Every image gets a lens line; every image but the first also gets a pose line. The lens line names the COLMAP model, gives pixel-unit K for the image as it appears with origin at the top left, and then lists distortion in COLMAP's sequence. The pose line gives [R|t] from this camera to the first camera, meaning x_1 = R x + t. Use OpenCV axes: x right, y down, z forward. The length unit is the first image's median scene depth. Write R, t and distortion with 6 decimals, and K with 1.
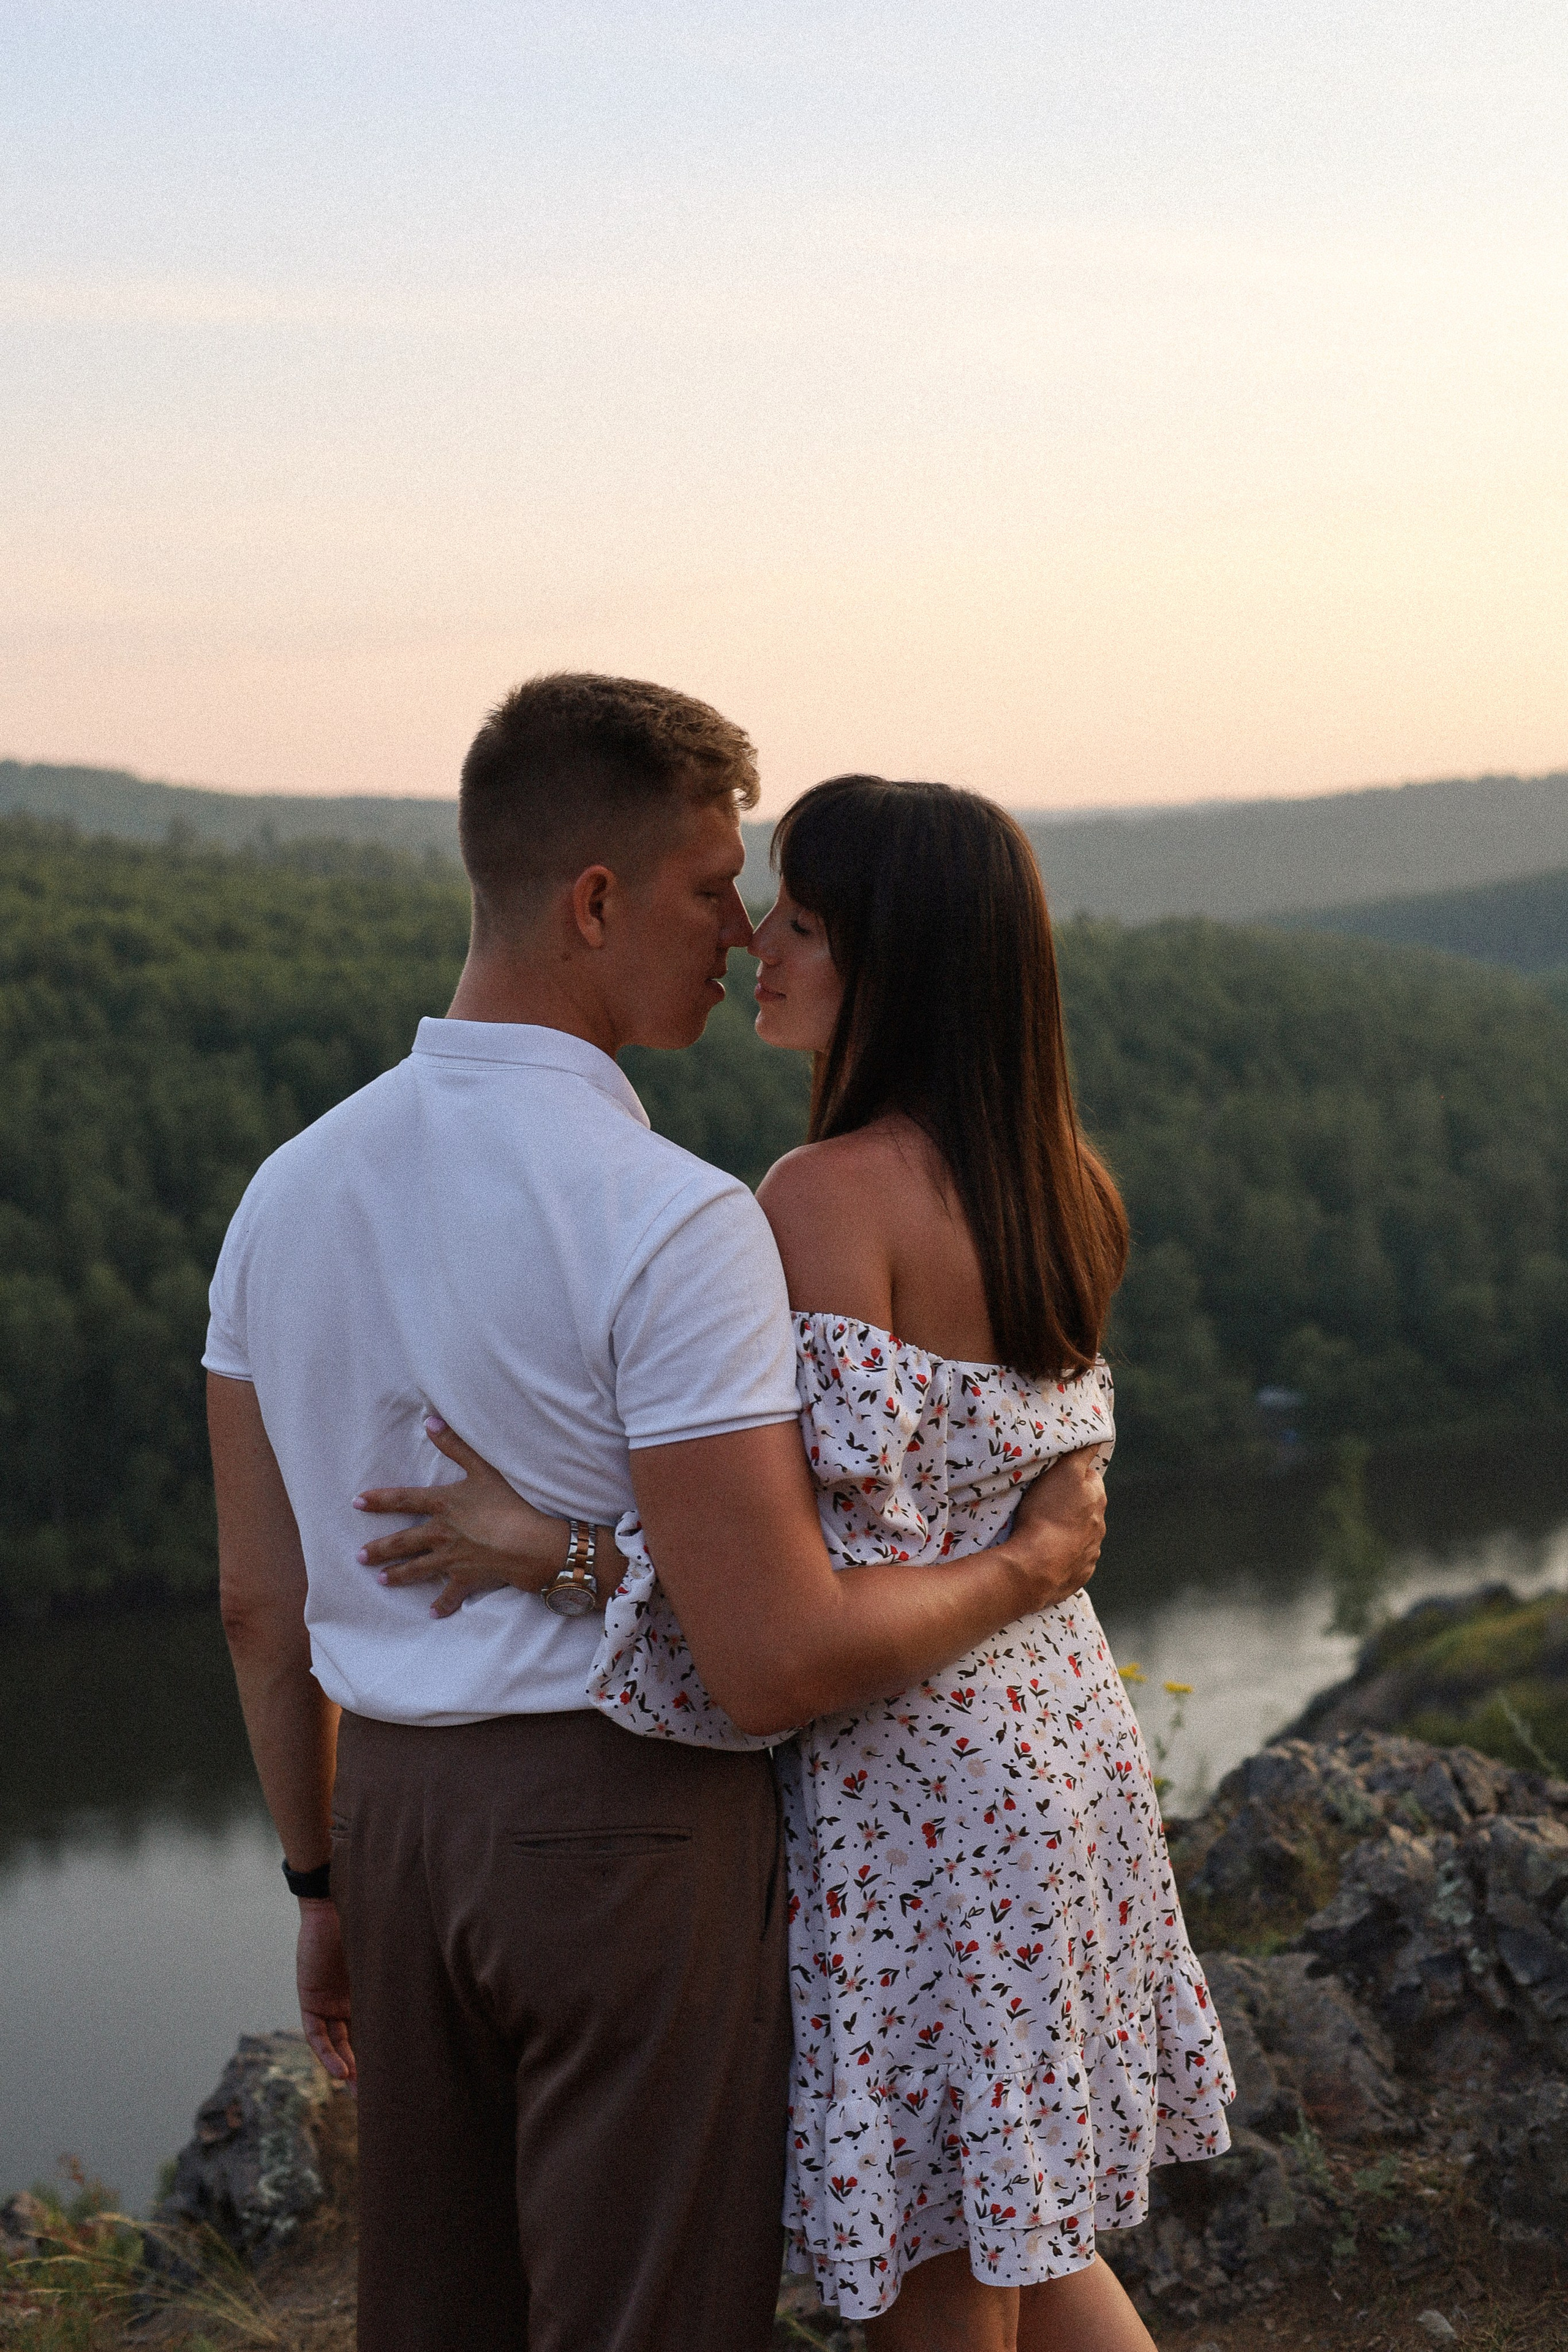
lens RADIAL K [[3112.6, 0, 782.1], [0, 3112.6, 1041.7], [0, 0, 1]] dist [0.171605, -0.525500]
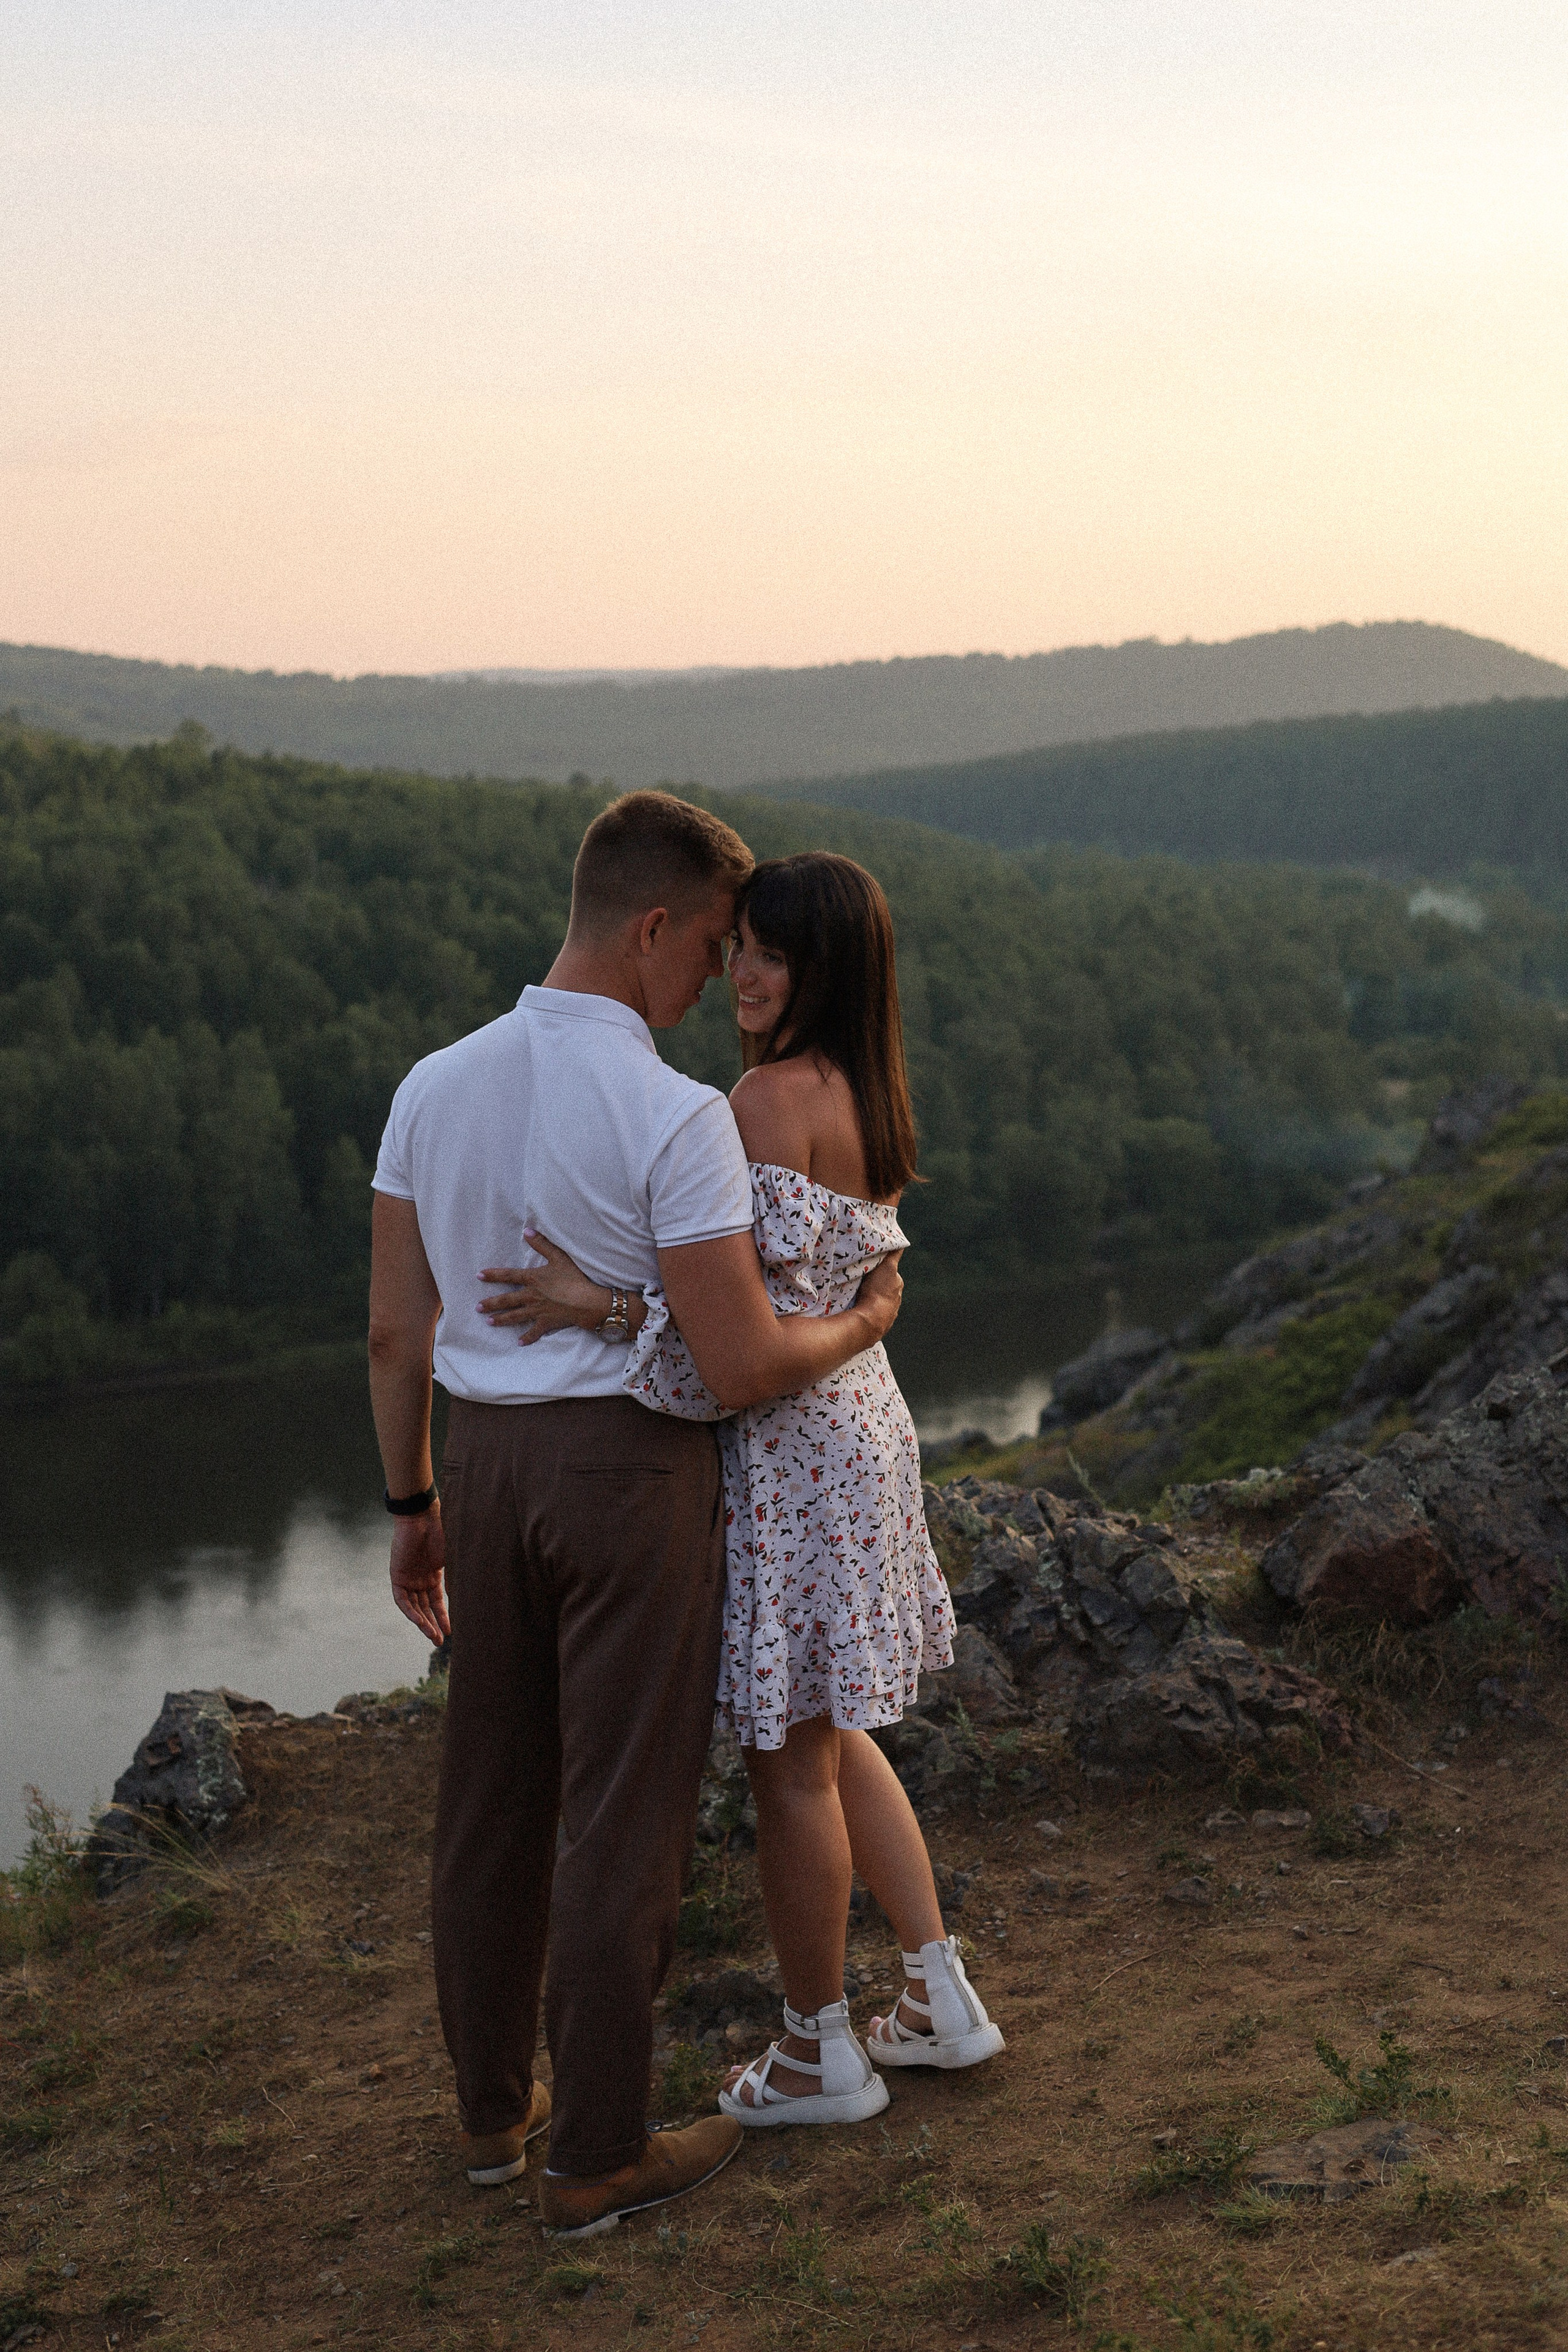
lens RADIAL K [[3318.7, 0, 828.5], [0, 3318.7, 1088.7], [0, 0, 1]] dist [0.031482, -0.094090]
pose [[0.981631, 0.018213, 0.189917, -0.210442], [-0.029852, 0.997835, 0.058601, -0.044241], [-0.188439, -0.063194, 0.980050, -0.541380]]
